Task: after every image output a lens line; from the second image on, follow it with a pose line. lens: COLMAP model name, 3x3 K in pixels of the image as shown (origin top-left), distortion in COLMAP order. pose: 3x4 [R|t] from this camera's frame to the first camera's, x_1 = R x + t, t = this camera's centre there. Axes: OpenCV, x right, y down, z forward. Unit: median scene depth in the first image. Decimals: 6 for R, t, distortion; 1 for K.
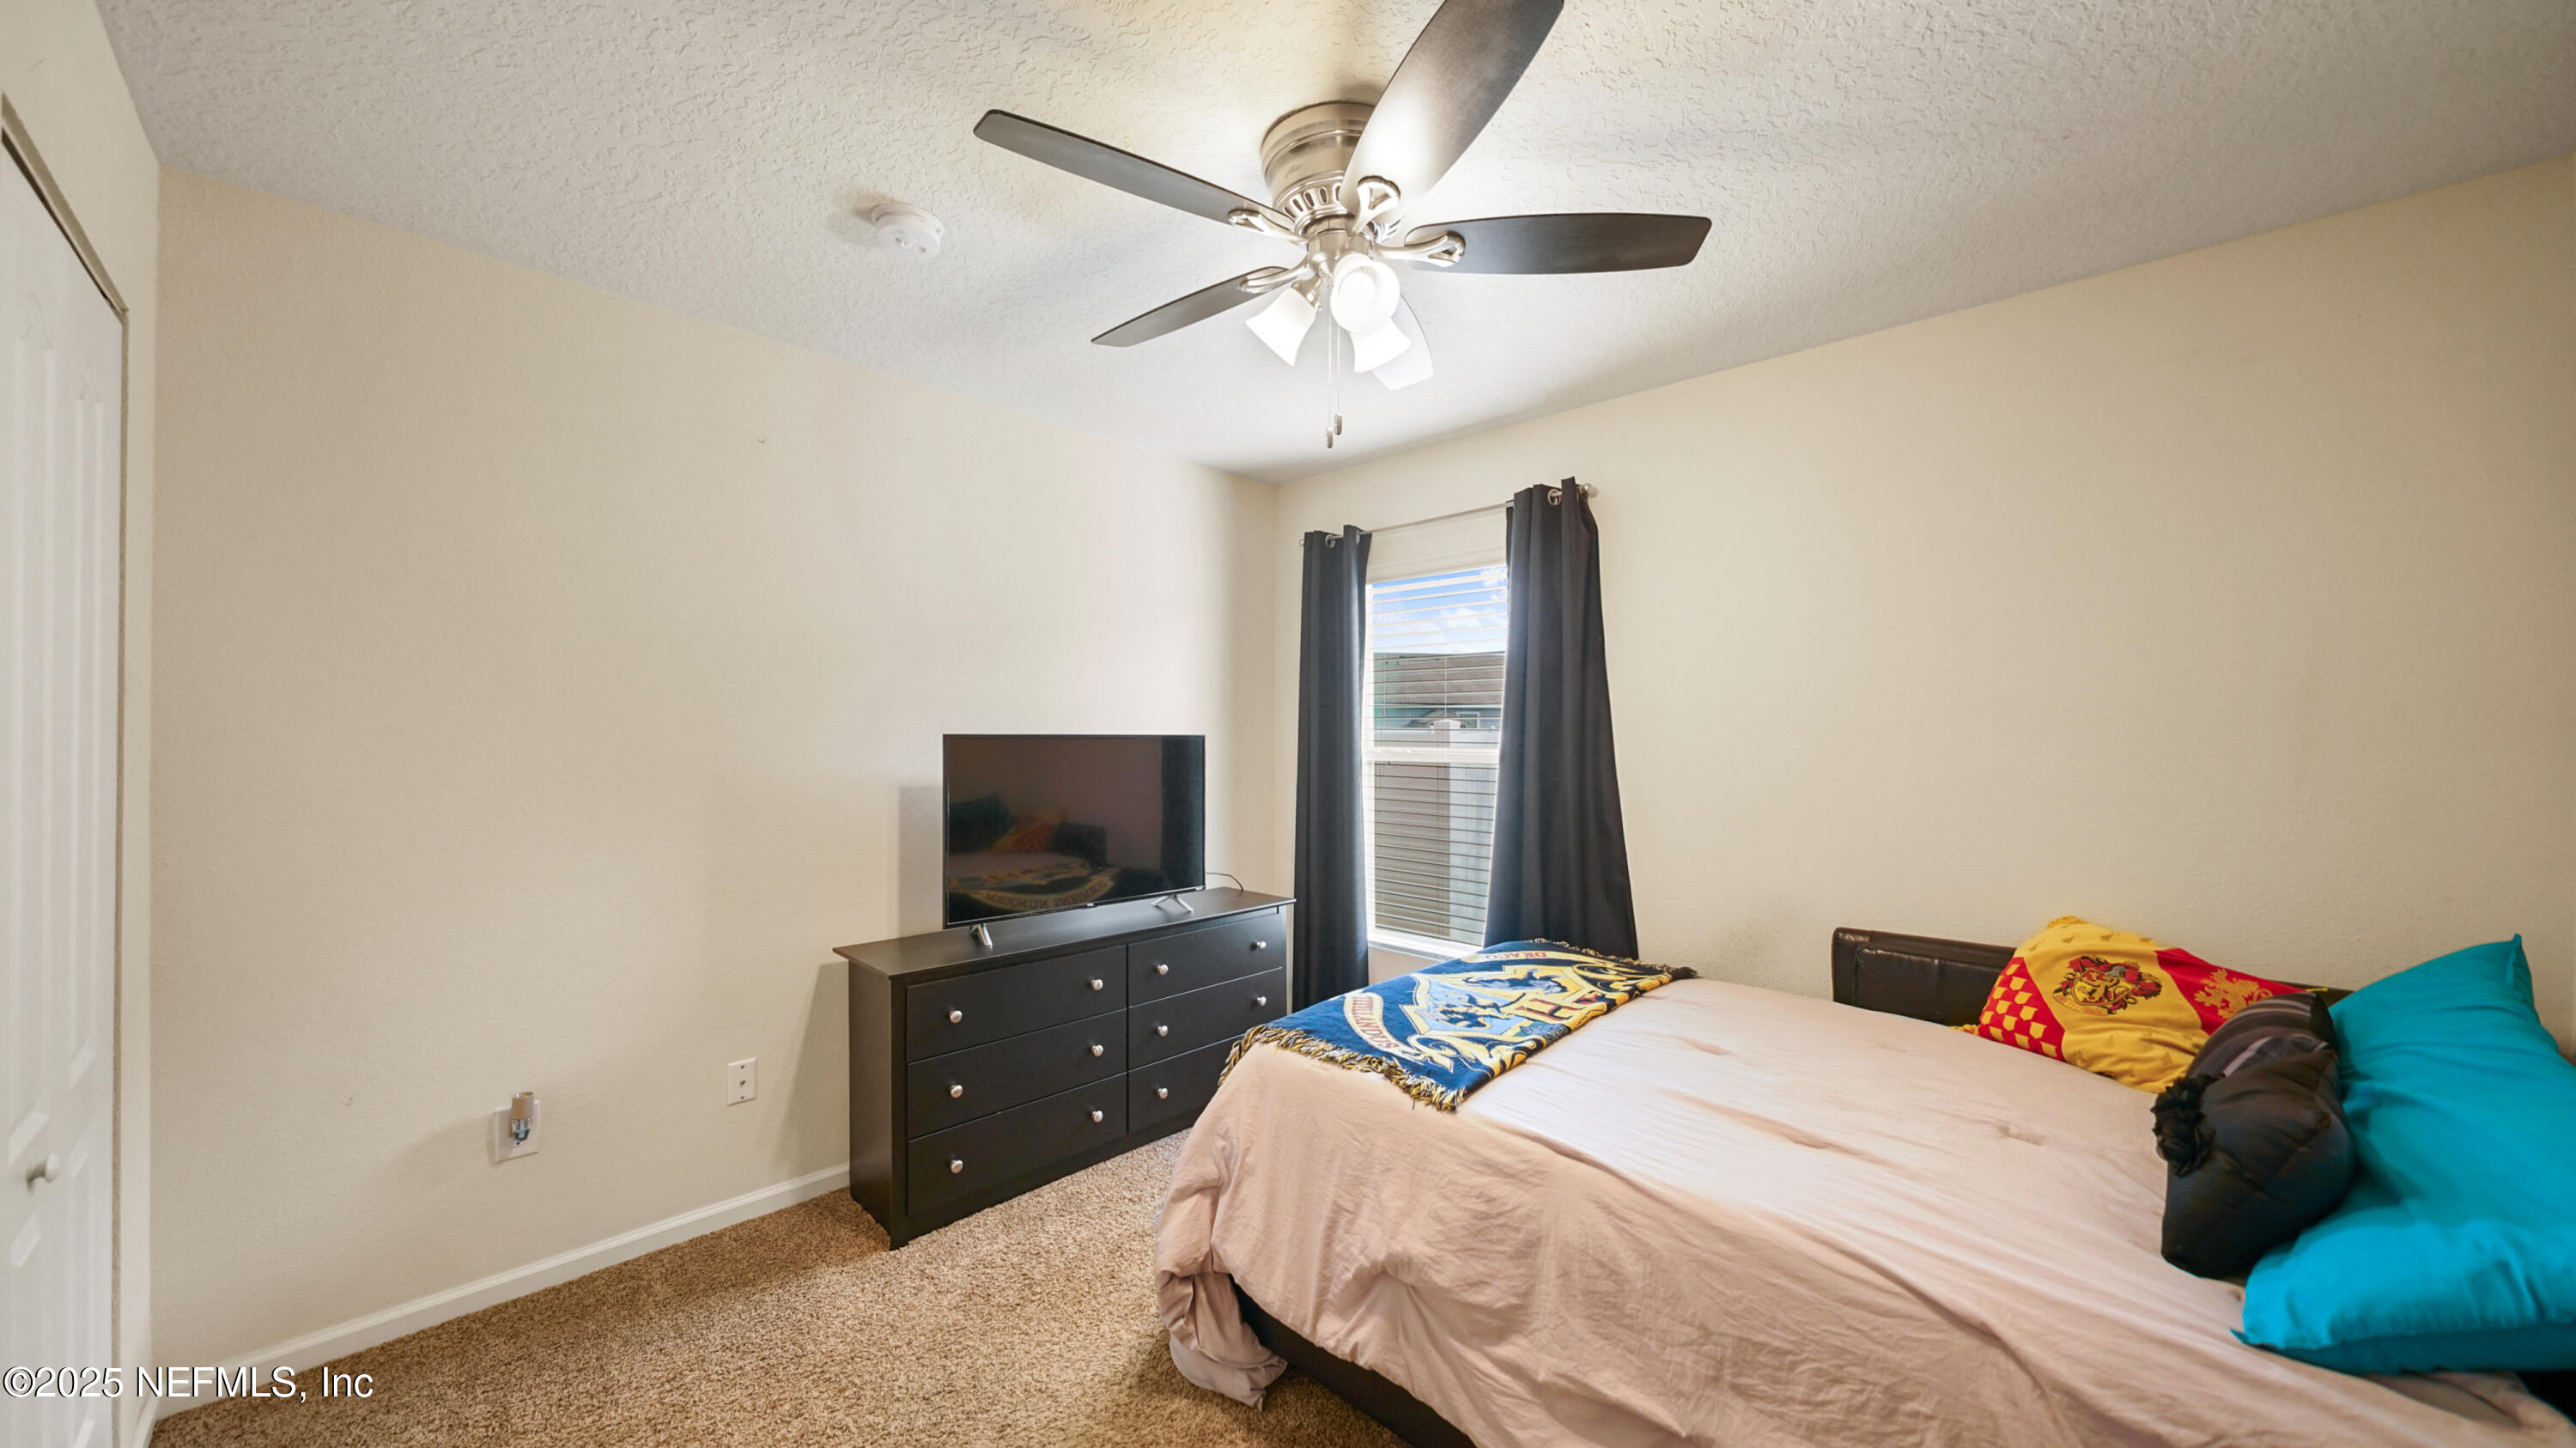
lens RADIAL K [[898.8, 0, 1283.8], [0, 898.8, 722.7], [0, 0, 1]] dist [0.000527, -0.001188]
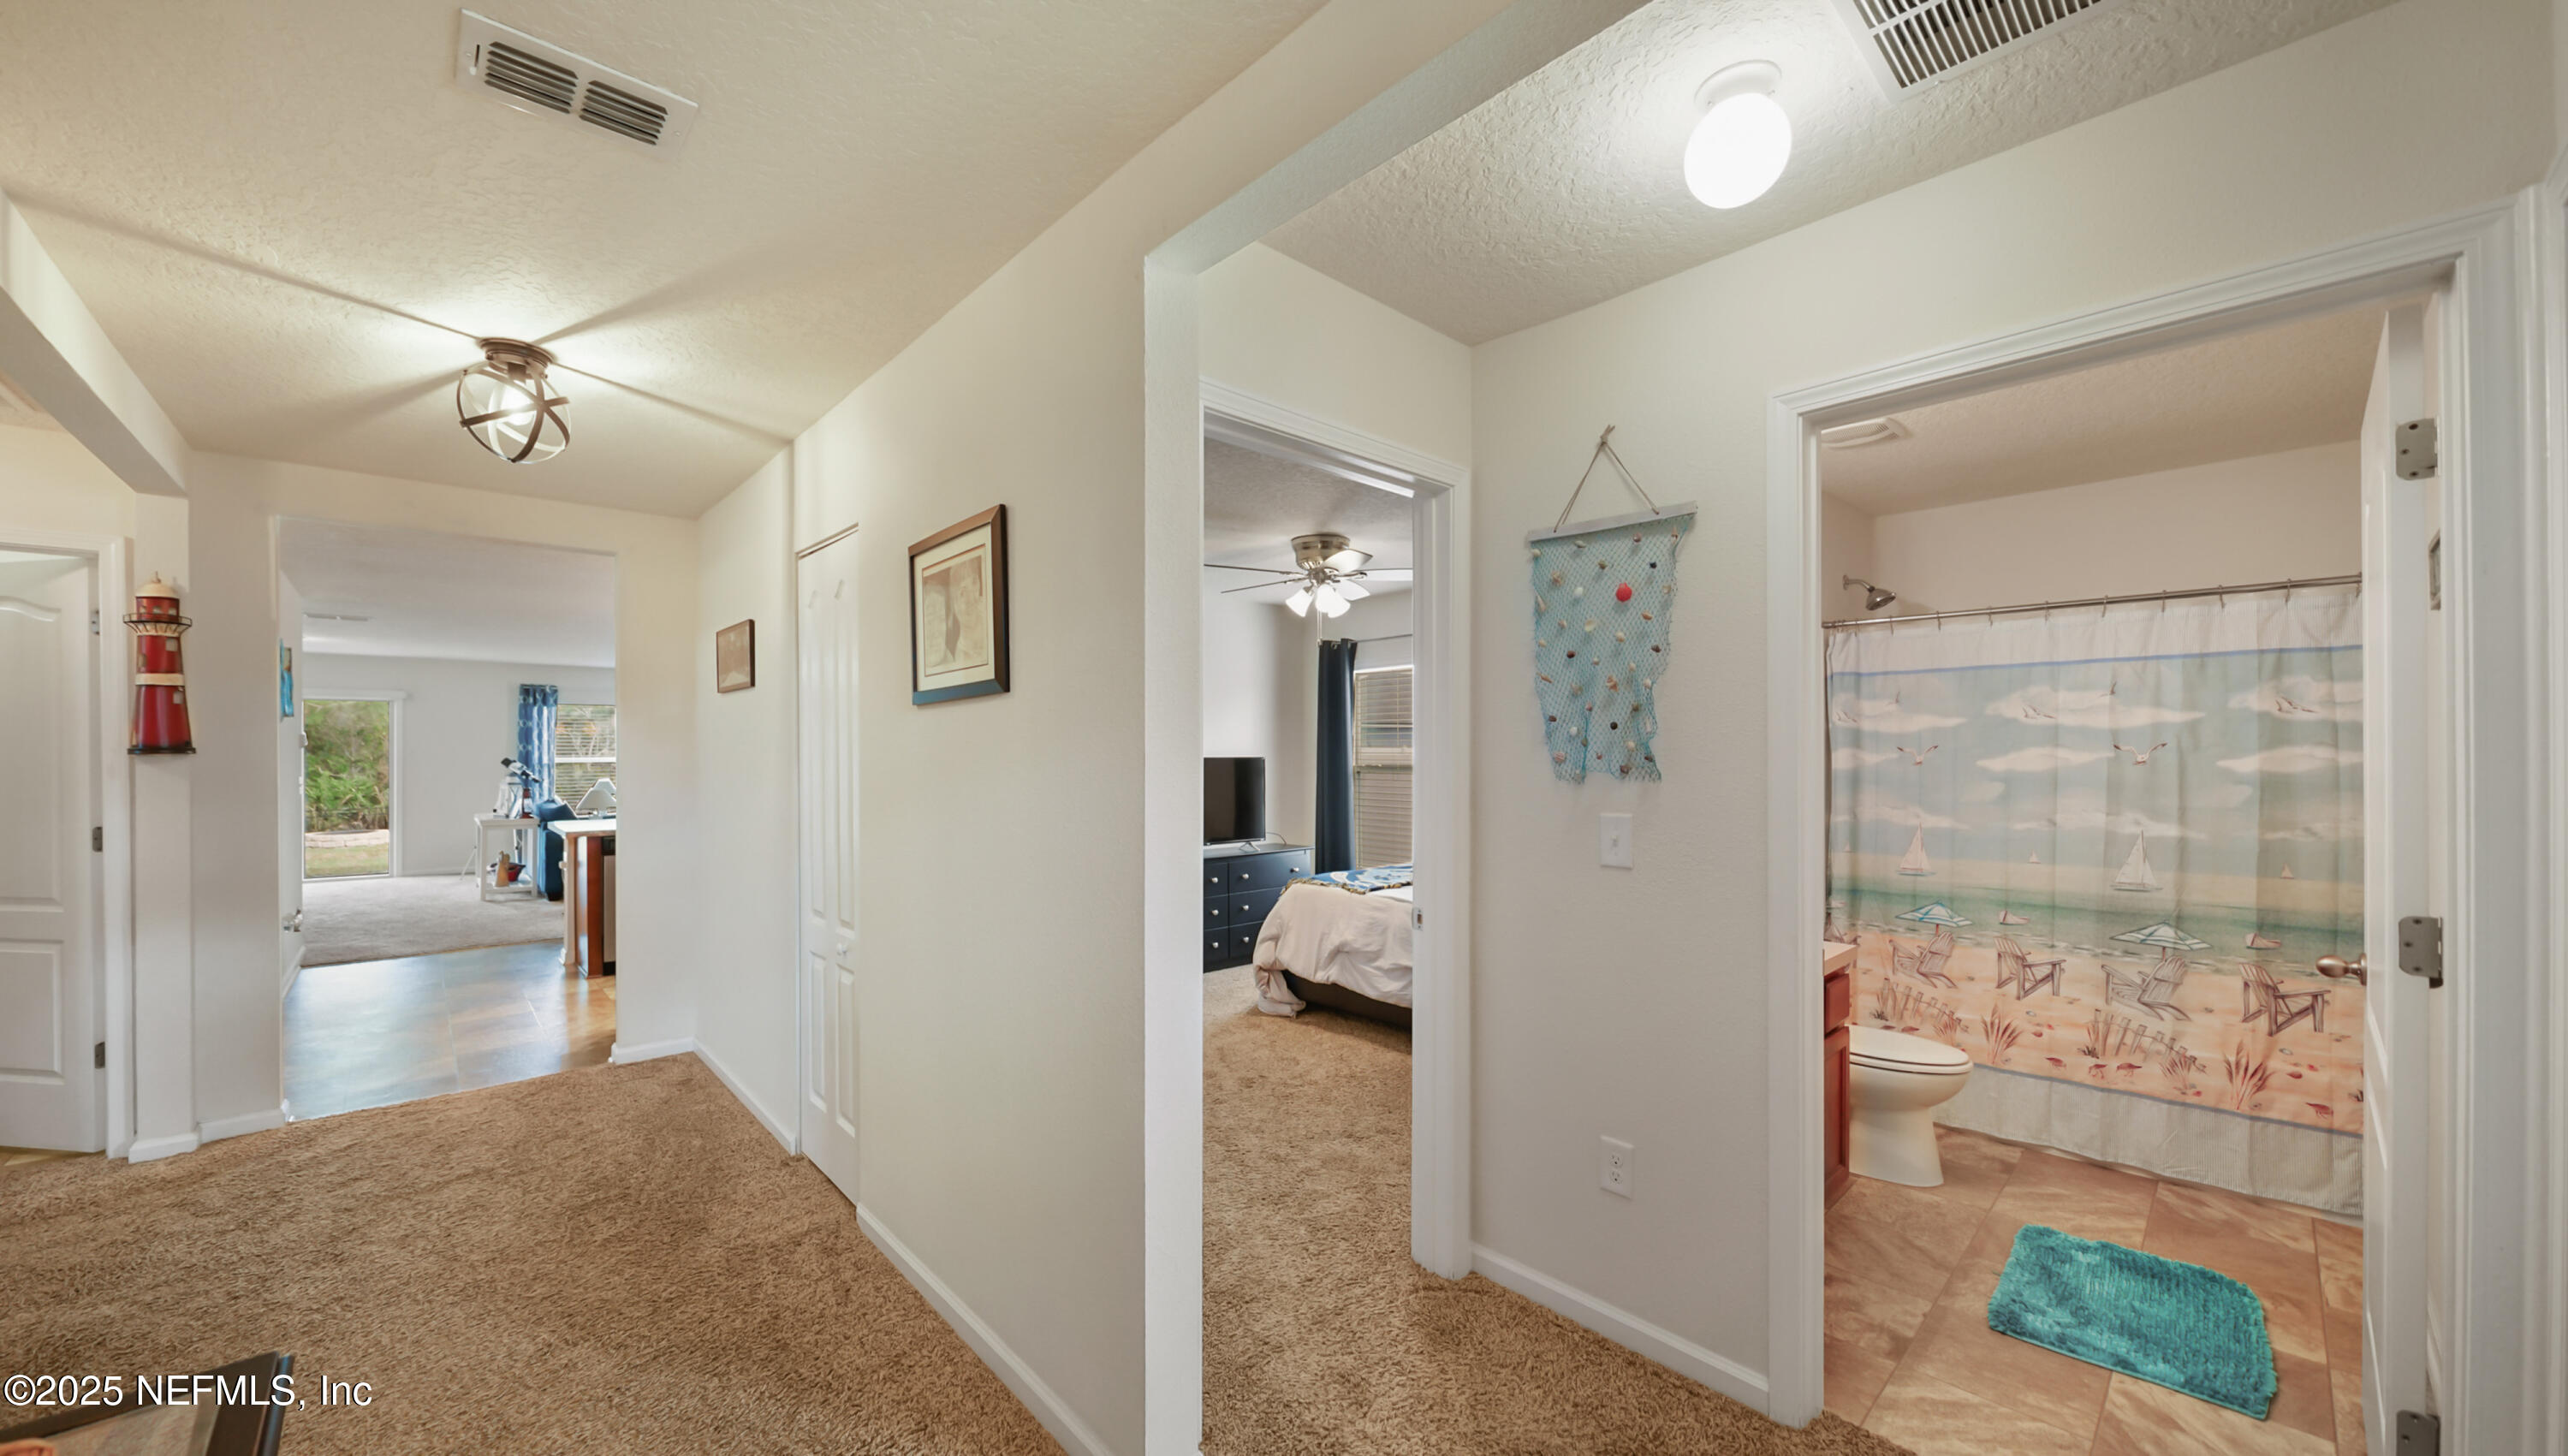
lens RADIAL K [[938.6, 0, 1279.3], [0, 938.6, 744.2], [0, 0, 1]] dist [-0.000540, -0.000035]
pose [[0.998925, -0.005354, -0.046056, 0.056617], [0.005324, 0.999986, -0.000768, -0.019366], [0.046059, 0.000522, 0.998939, -1.643429]]
